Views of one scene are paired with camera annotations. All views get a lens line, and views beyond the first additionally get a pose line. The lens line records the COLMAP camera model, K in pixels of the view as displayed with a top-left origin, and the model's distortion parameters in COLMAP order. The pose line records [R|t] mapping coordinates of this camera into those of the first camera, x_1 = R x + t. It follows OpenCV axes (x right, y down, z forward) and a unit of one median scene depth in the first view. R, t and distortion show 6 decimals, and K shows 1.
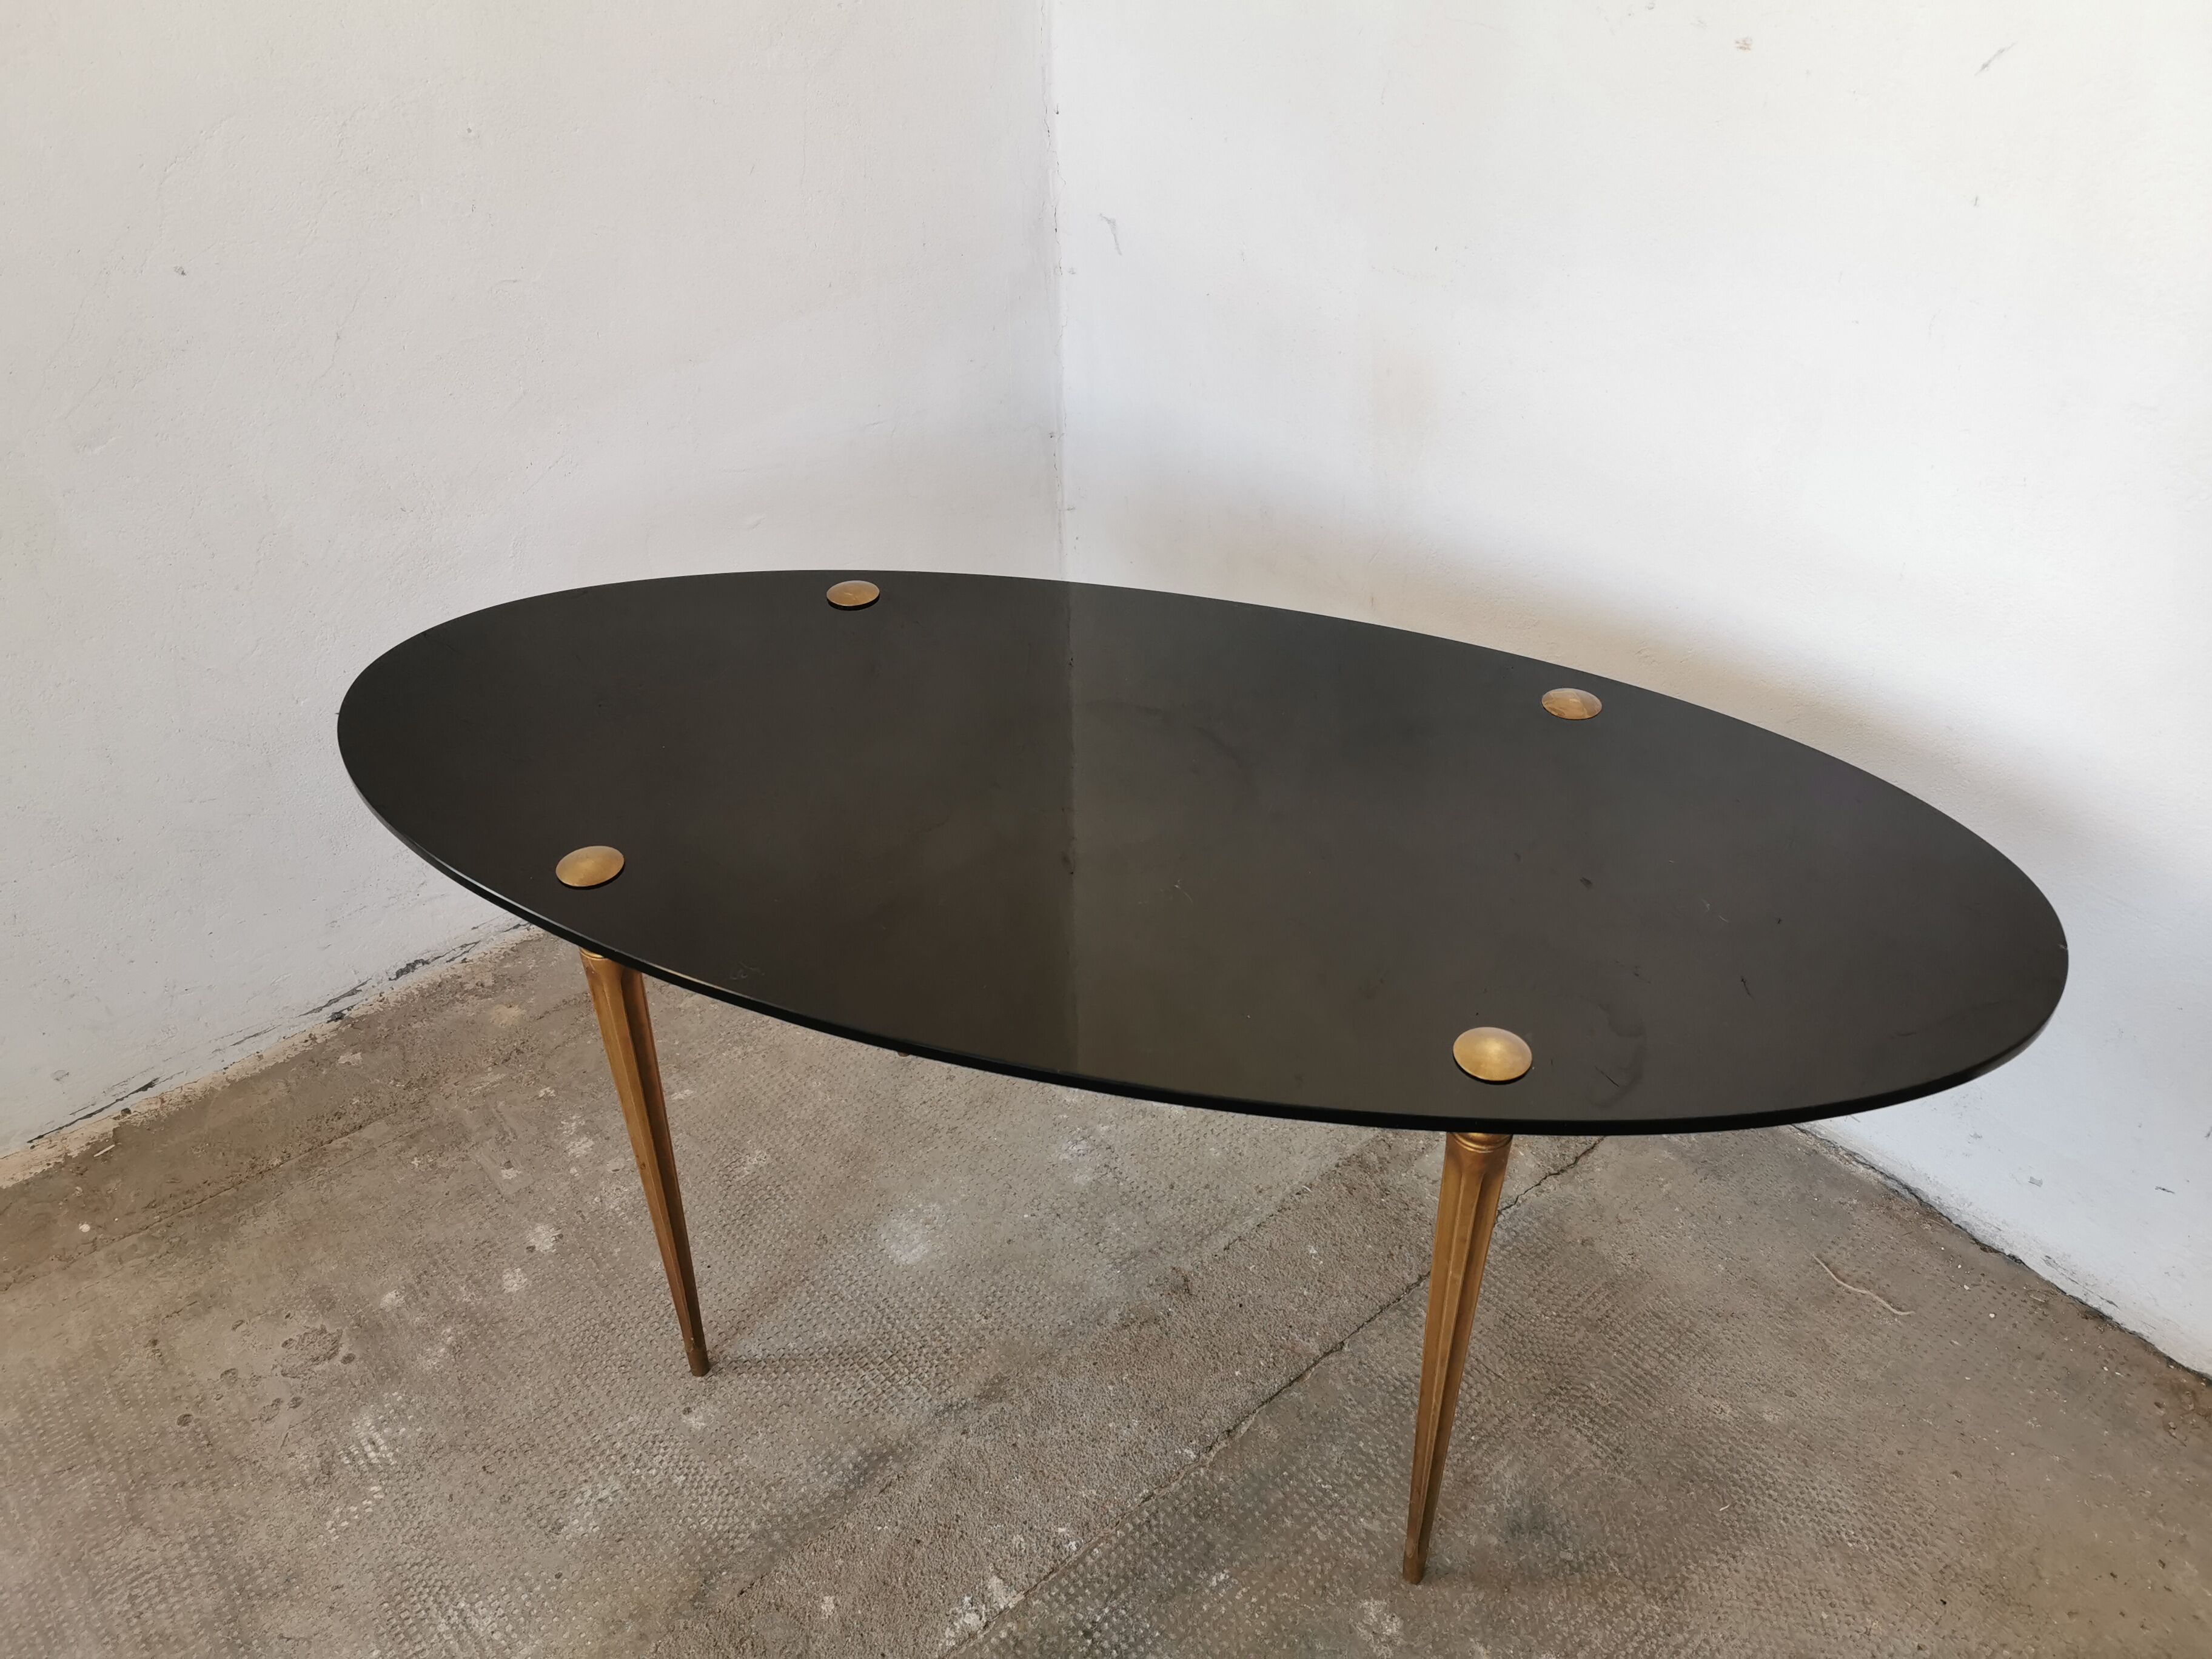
lens RADIAL K [[1707.0, 0, 1110.2], [0, 1707.0, 827.3], [0, 0, 1]] dist [0.054607, -0.093431]
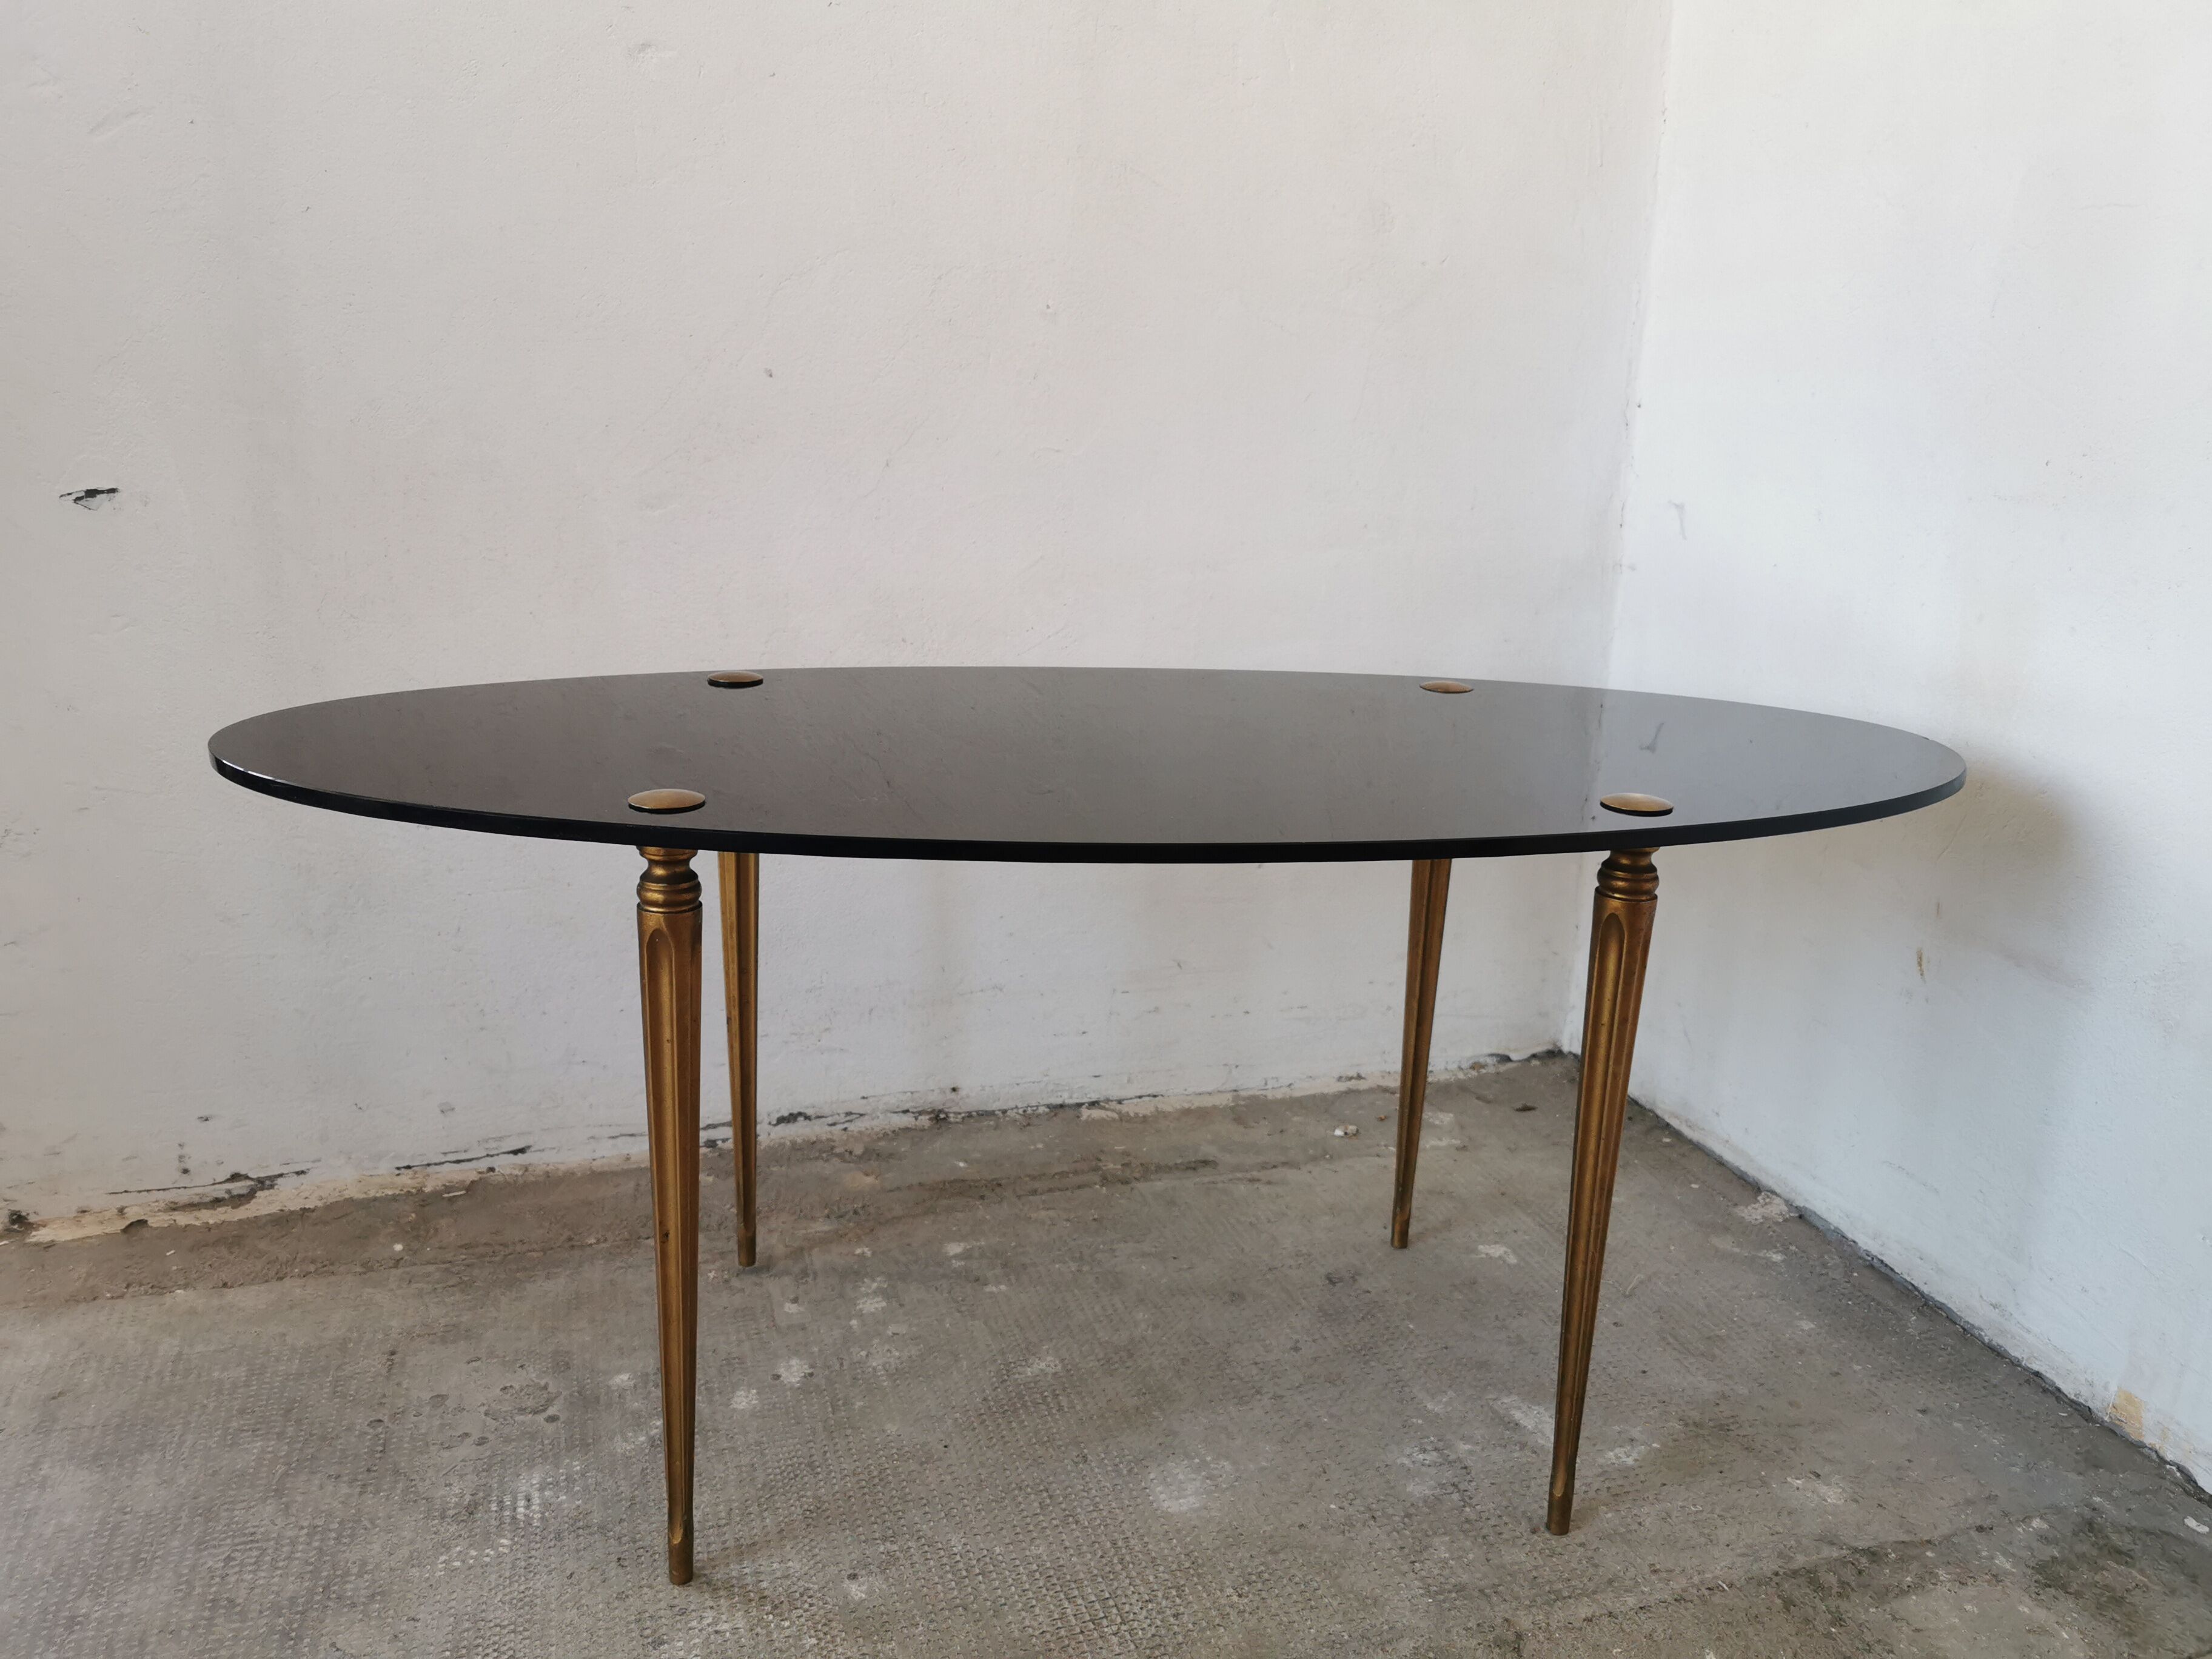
lens RADIAL K [[1707.0, 0, 1096.3], [0, 1707.0, 828.6], [0, 0, 1]] dist [0.054607, -0.093431]
pose [[0.916753, 0.135956, -0.375607, 0.113064], [-0.256482, 0.921210, -0.292557, 0.219426], [0.306238, 0.364539, 0.879392, 0.192100]]
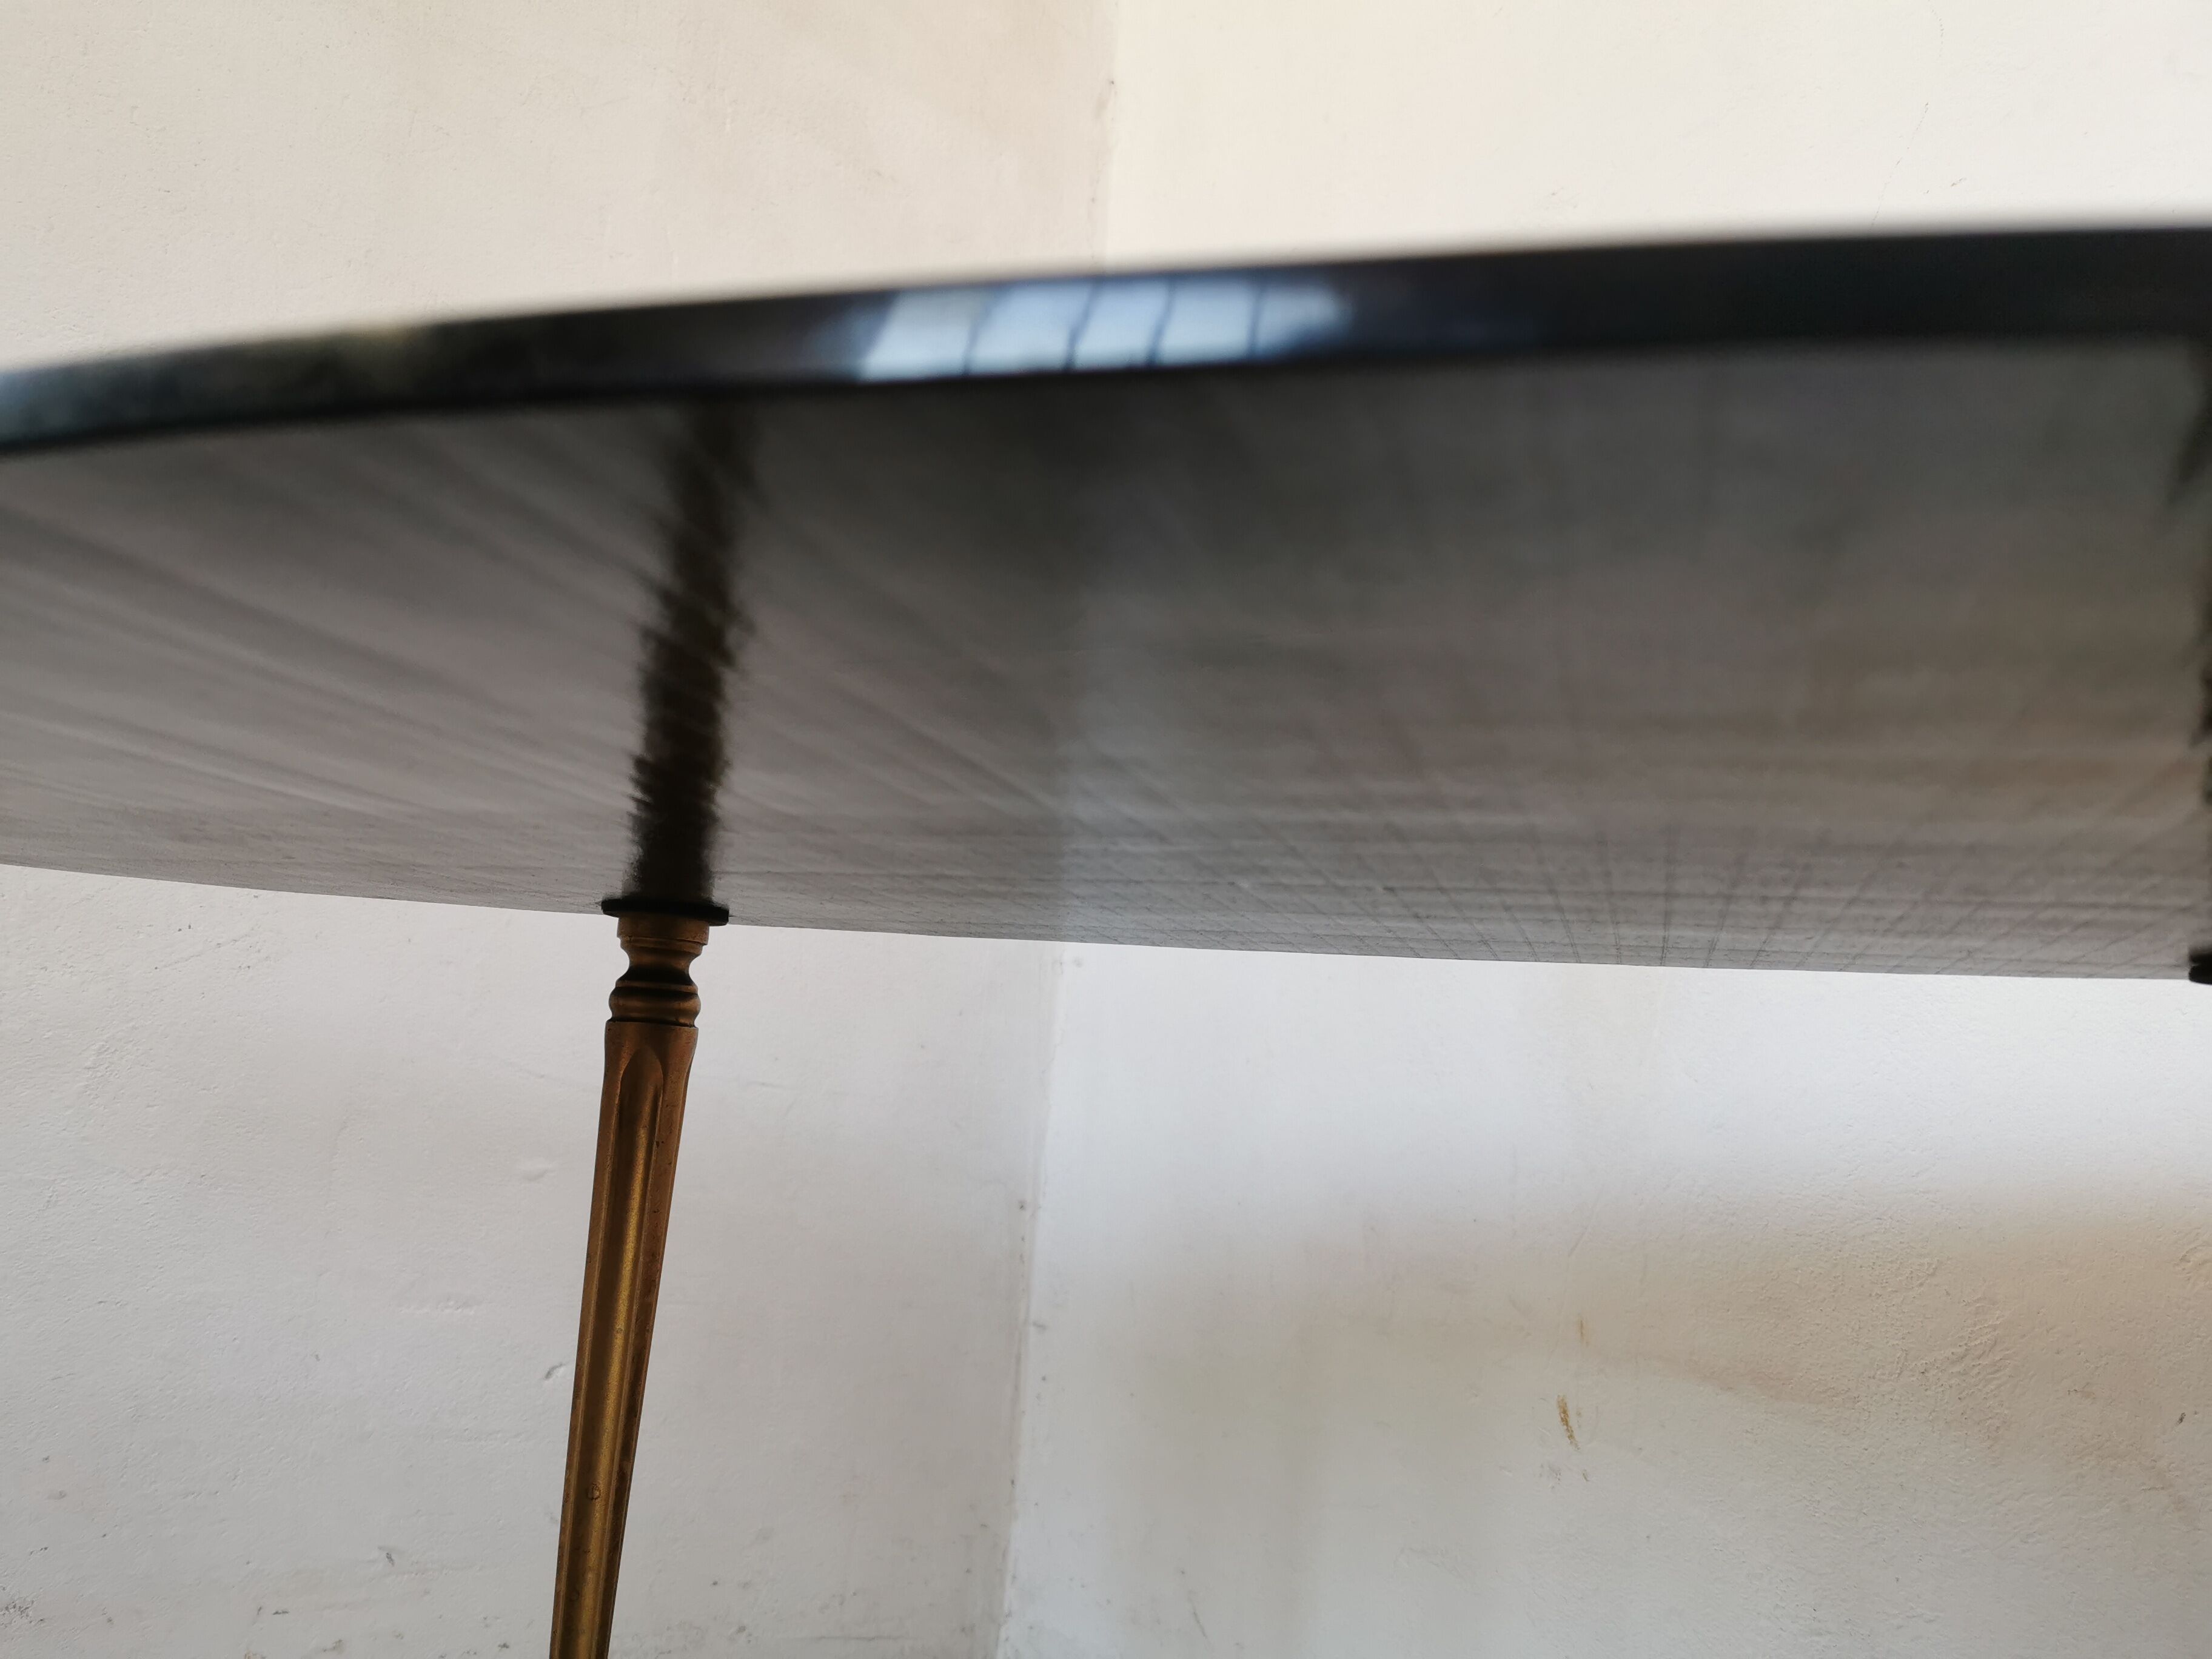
lens RADIAL K [[1707.0, 0, 1104.5], [0, 1707.0, 822.8], [0, 0, 1]] dist [0.054607, -0.093431]
pose [[0.996321, 0.085638, 0.003153, -0.025210], [-0.058067, 0.701700, -0.710102, 0.206271], [-0.063024, 0.707307, 0.704091, 0.625567]]
